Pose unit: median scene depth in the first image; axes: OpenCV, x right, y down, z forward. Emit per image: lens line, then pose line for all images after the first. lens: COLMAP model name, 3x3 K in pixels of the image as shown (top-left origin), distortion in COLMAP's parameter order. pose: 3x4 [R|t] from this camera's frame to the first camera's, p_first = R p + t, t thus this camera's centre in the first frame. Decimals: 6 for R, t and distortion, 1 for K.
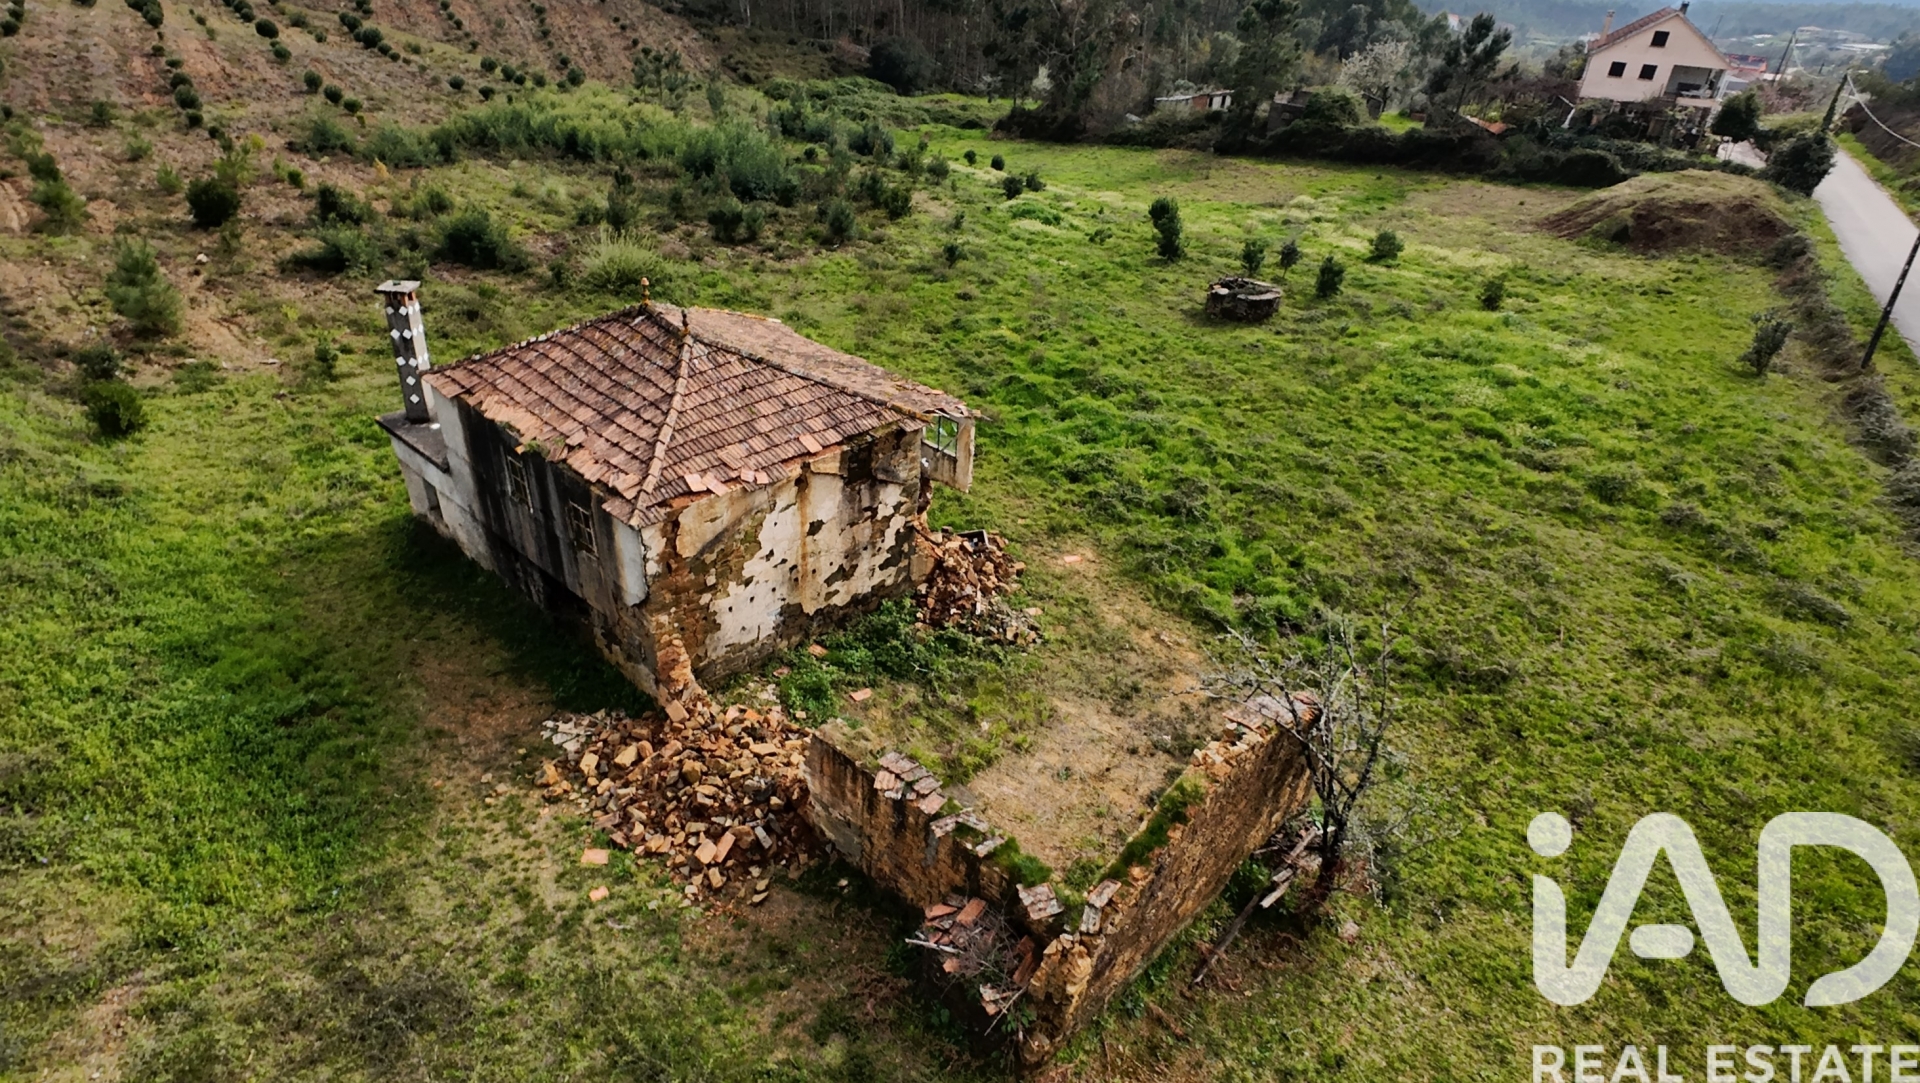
lens RADIAL K [[1034.9, 0, 978.3], [0, 1034.9, 545.9], [0, 0, 1]] dist [0.003621, 0.003970]
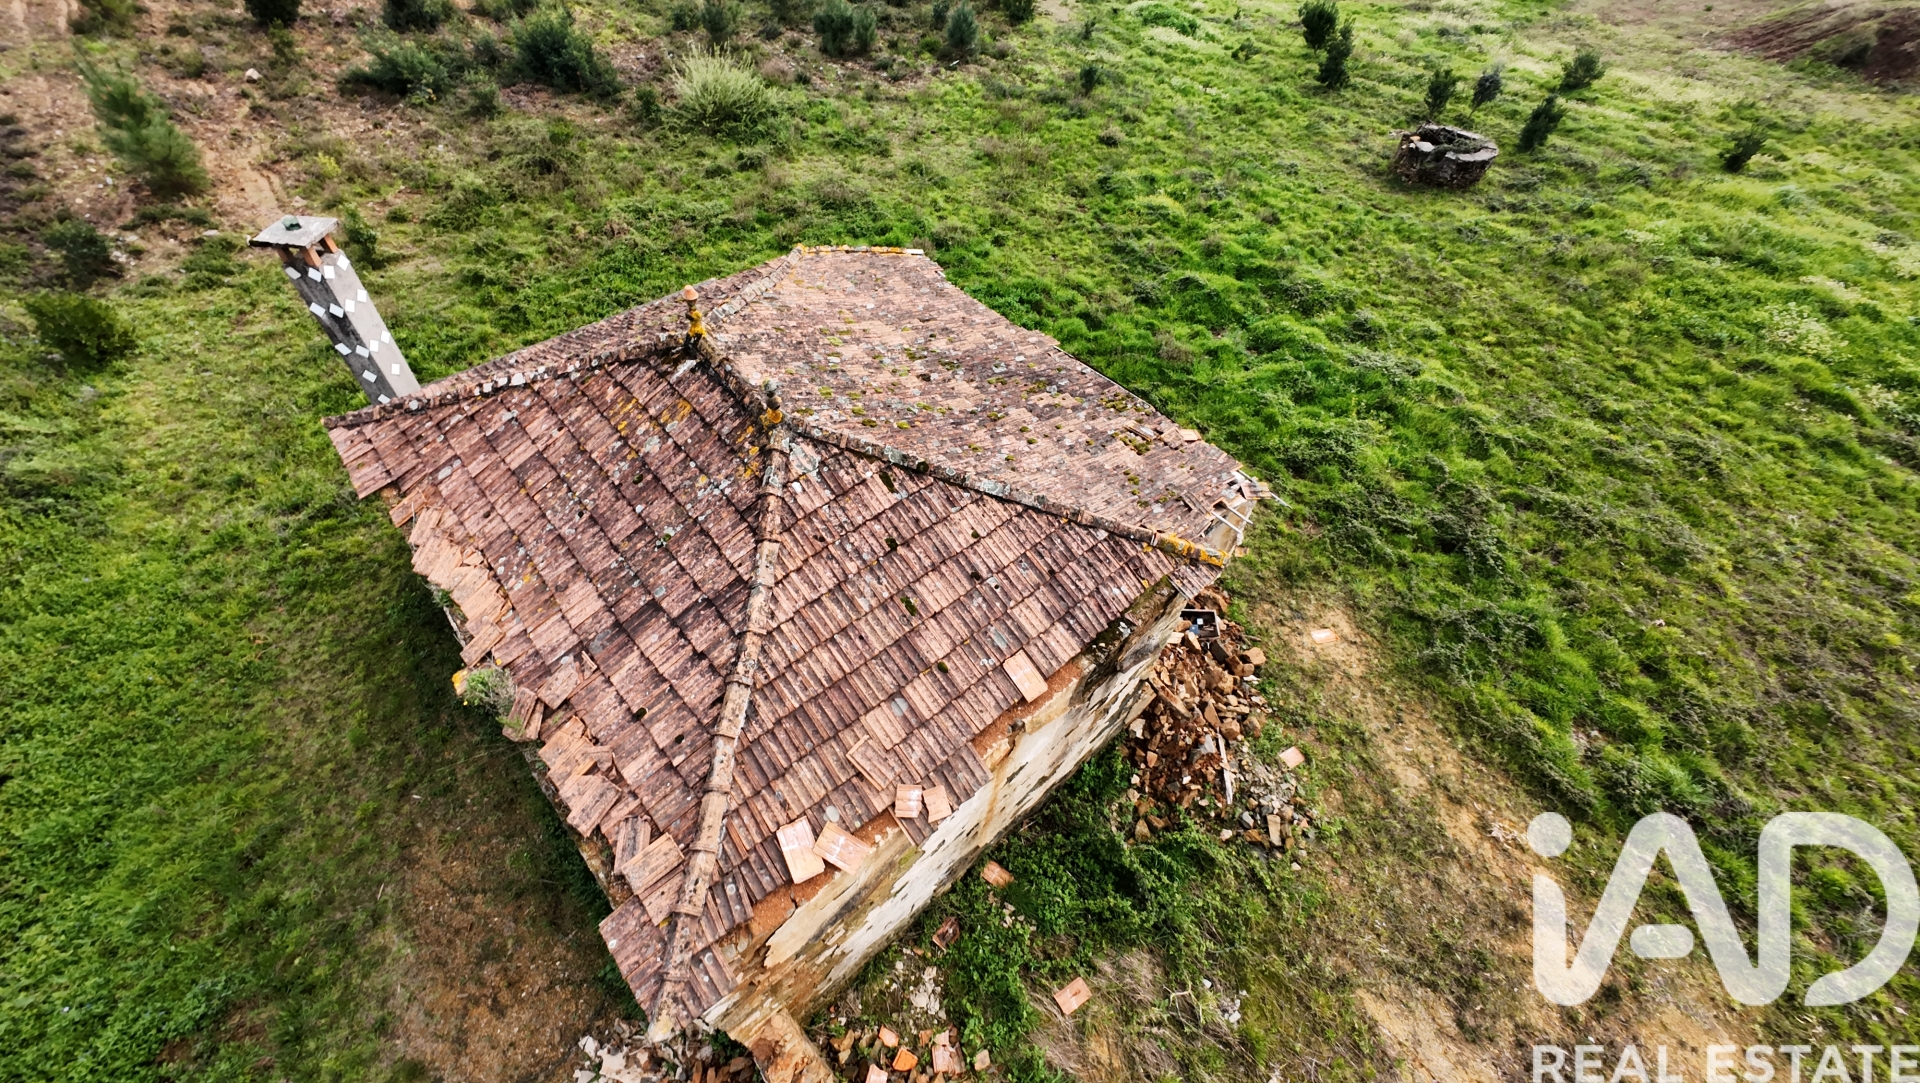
lens RADIAL K [[753.3, 0, 971.2], [0, 753.3, 540.3], [0, 0, 1]] dist [0.003737, 0.001195]
pose [[0.996809, 0.057796, -0.055066, -0.133975], [-0.037566, 0.948265, 0.315250, -0.215369], [0.070437, -0.312176, 0.947410, 0.522383]]
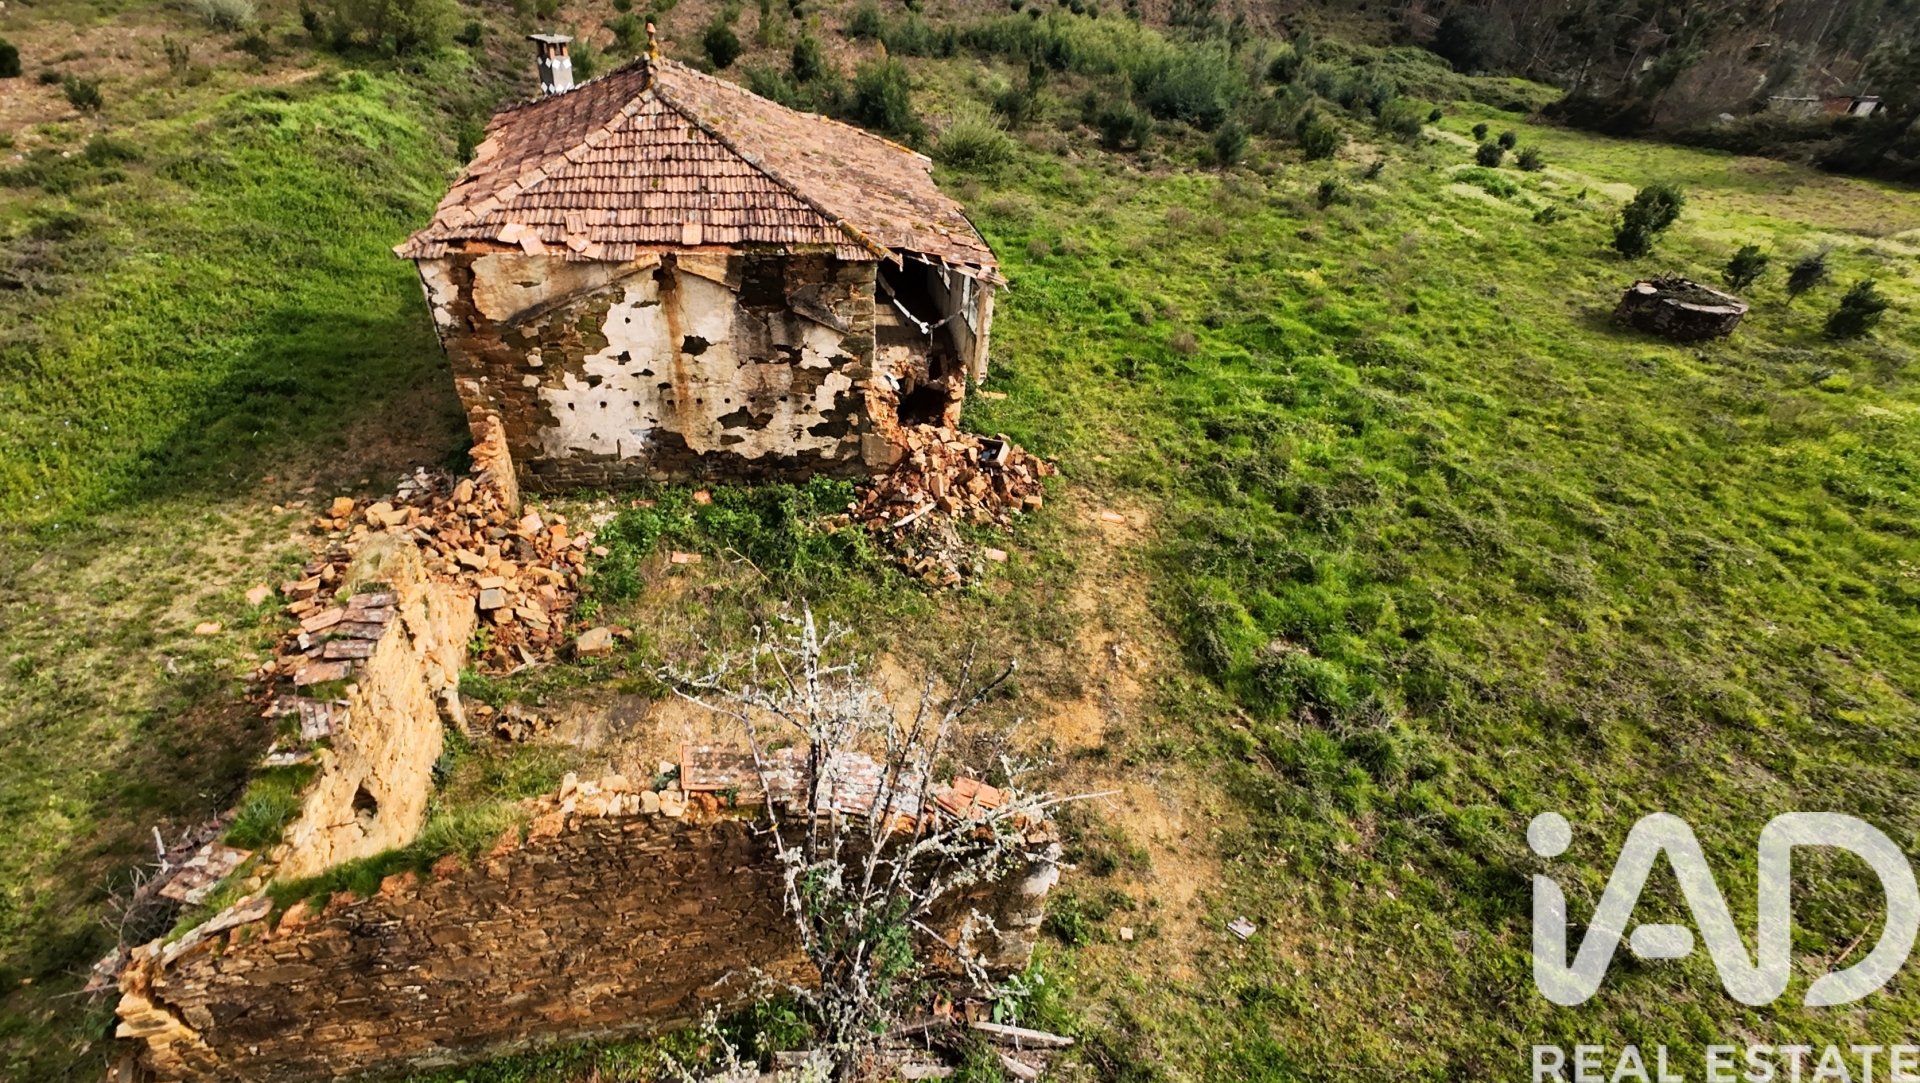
lens RADIAL K [[914.3, 0, 968.0], [0, 914.3, 540.8], [0, 0, 1]] dist [-0.003980, 0.004141]
pose [[0.833229, 0.334072, -0.440596, 0.314054], [-0.309372, 0.942114, 0.129272, -0.025831], [0.458277, 0.028595, 0.888349, 0.373195]]
